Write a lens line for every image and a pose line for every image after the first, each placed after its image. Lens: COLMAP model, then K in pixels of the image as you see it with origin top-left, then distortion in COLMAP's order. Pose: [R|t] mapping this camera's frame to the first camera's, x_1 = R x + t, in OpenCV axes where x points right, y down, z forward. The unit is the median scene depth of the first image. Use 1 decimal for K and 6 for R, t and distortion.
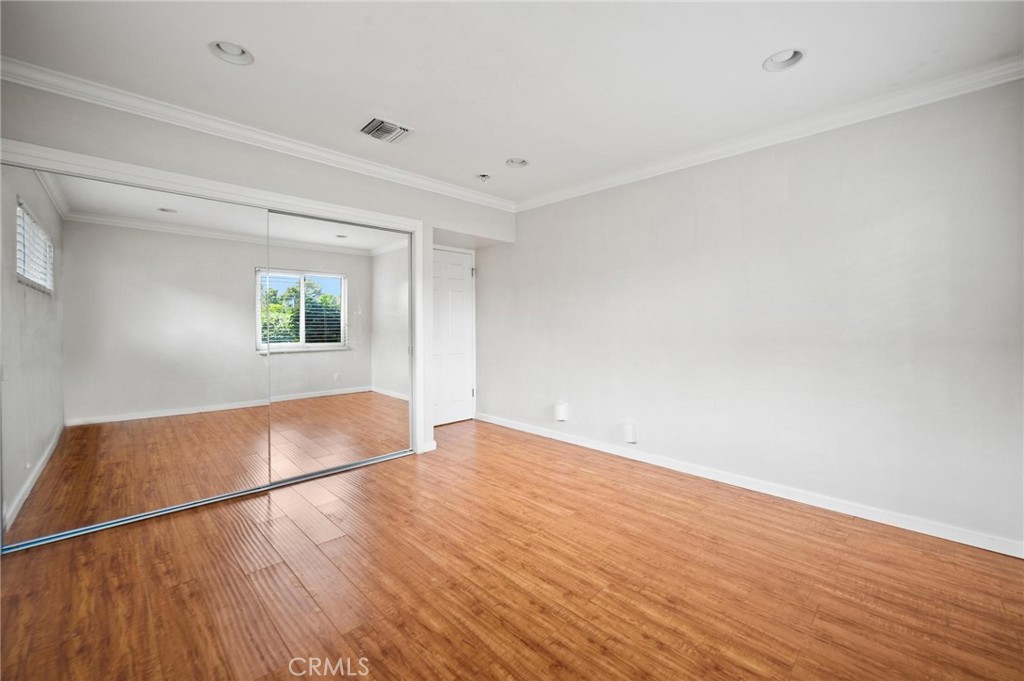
lens RADIAL K [[405.6, 0, 512.6], [0, 405.6, 334.6], [0, 0, 1]] dist [-0.000710, 0.000000]
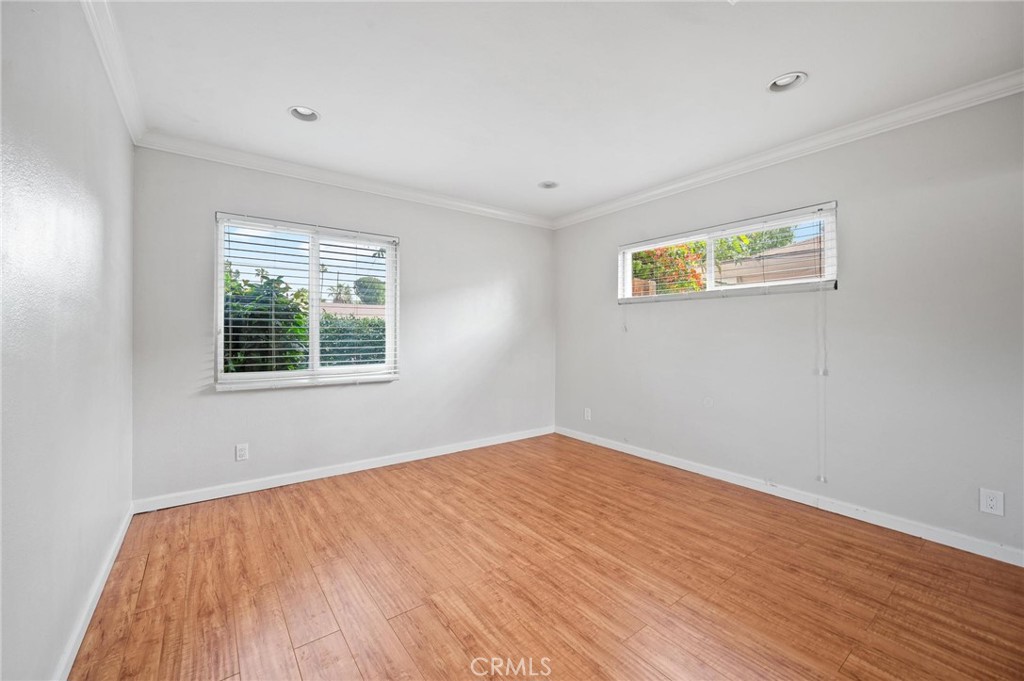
lens RADIAL K [[405.6, 0, 511.3], [0, 405.6, 335.5], [0, 0, 1]] dist [-0.000710, 0.000000]
pose [[-0.989542, -0.001171, 0.144240, -0.114867], [0.003173, 0.999548, 0.029882, -0.054539], [-0.144210, 0.030027, -0.989091, 2.111761]]
